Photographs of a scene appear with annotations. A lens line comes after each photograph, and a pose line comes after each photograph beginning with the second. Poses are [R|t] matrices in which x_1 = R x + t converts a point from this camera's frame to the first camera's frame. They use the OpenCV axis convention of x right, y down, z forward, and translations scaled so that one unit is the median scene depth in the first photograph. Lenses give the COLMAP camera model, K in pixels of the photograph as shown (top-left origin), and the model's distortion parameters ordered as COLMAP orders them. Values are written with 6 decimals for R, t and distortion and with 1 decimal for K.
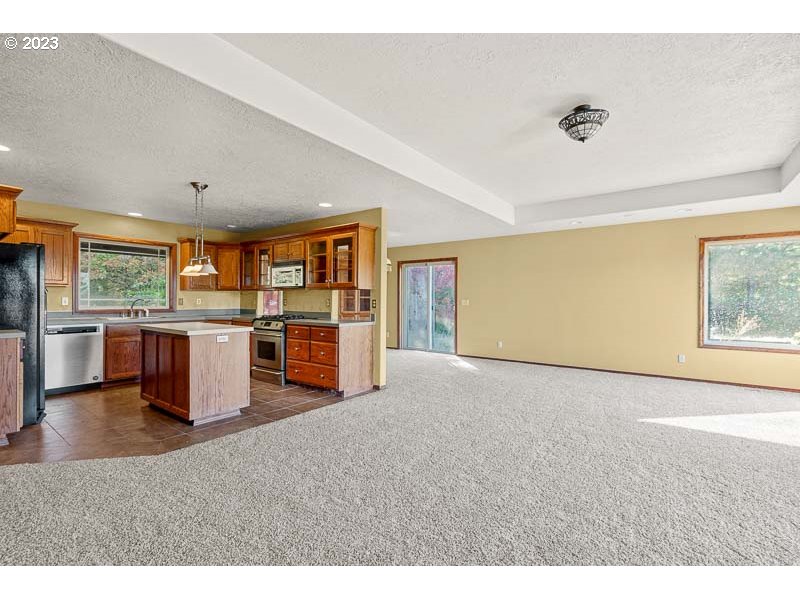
lens RADIAL K [[372.1, 0, 405.6], [0, 372.1, 299.1], [0, 0, 1]] dist [-0.000809, -0.000014]
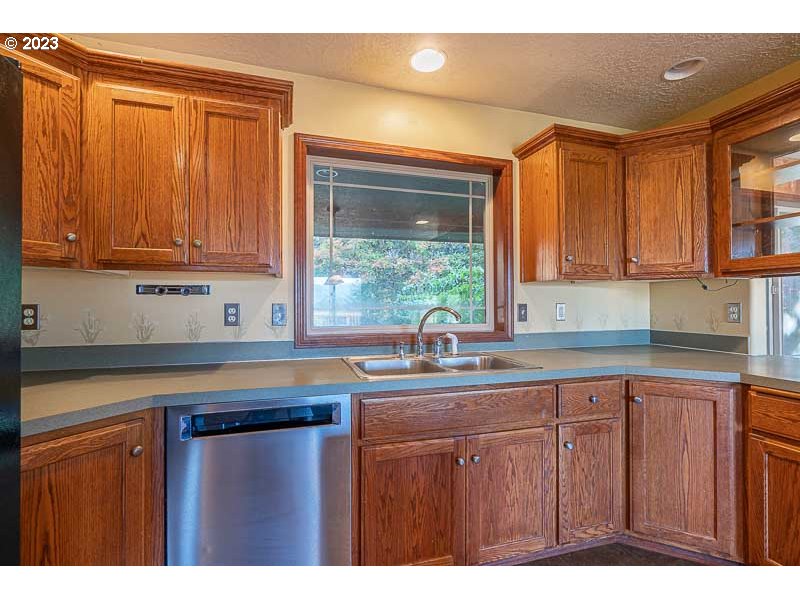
lens RADIAL K [[372.1, 0, 405.6], [0, 372.1, 299.1], [0, 0, 1]] dist [-0.000809, -0.000014]
pose [[0.823635, -0.014728, -0.566929, -0.494437], [0.004804, 0.999808, -0.018995, -0.000230], [0.567100, 0.012921, 0.823547, 0.631701]]
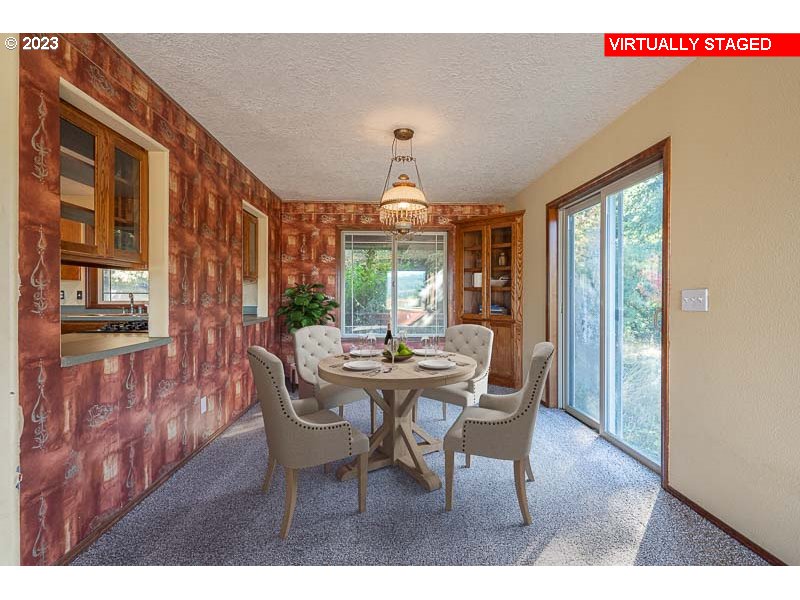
lens RADIAL K [[372.1, 0, 405.6], [0, 372.1, 299.1], [0, 0, 1]] dist [-0.000809, -0.000014]
pose [[0.638207, 0.010061, -0.769799, 0.282714], [-0.005426, 0.999949, 0.008570, 0.004198], [0.769845, -0.001293, 0.638229, 0.856839]]
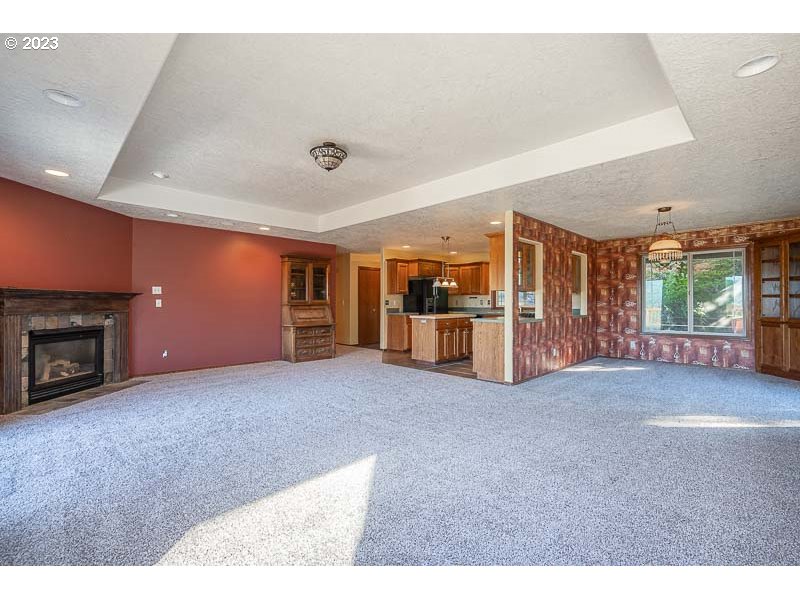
lens RADIAL K [[372.1, 0, 405.6], [0, 372.1, 299.1], [0, 0, 1]] dist [-0.000809, -0.000014]
pose [[-0.132946, -0.009485, -0.991078, 0.824494], [-0.002957, 0.999954, -0.009173, 0.007832], [0.991119, 0.001711, -0.132968, 0.691191]]
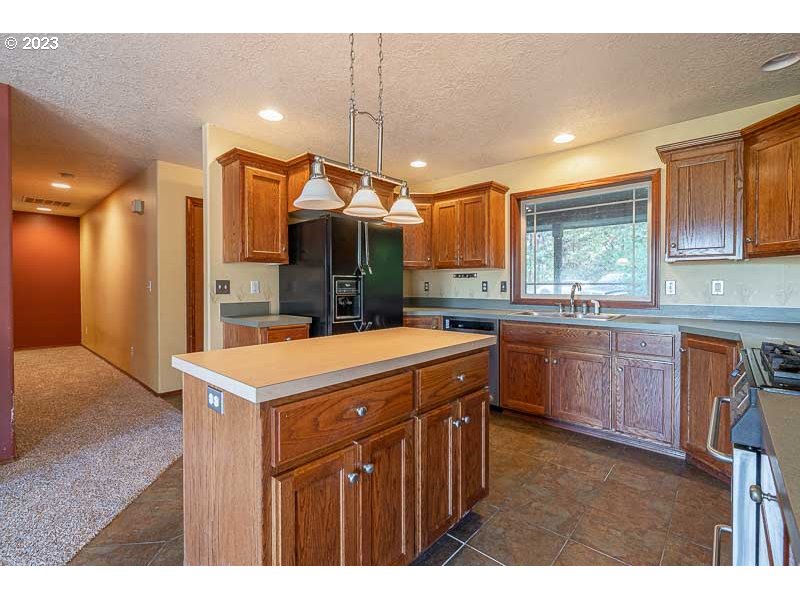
lens RADIAL K [[372.1, 0, 405.6], [0, 372.1, 299.1], [0, 0, 1]] dist [-0.000809, -0.000014]
pose [[-0.064480, 0.032543, -0.997388, -0.117240], [-0.004354, 0.999449, 0.032892, 0.007215], [0.997910, 0.006463, -0.064303, 0.703045]]
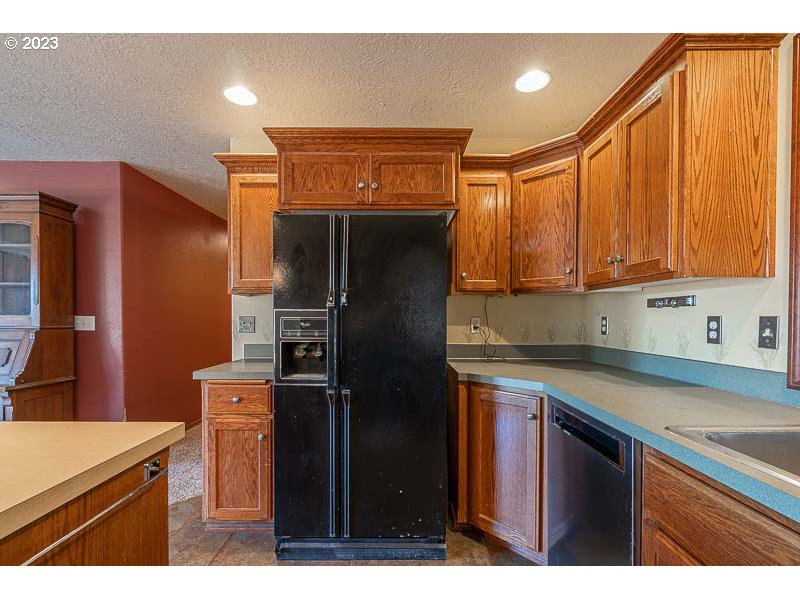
lens RADIAL K [[369.7, 0, 396.5], [0, 369.7, 324.1], [0, 0, 1]] dist [-0.000743, 0.000101]
pose [[-0.792199, 0.005162, -0.610242, -0.468731], [-0.007390, 0.999810, 0.018050, -0.000537], [0.610219, 0.018809, -0.792010, 0.864905]]
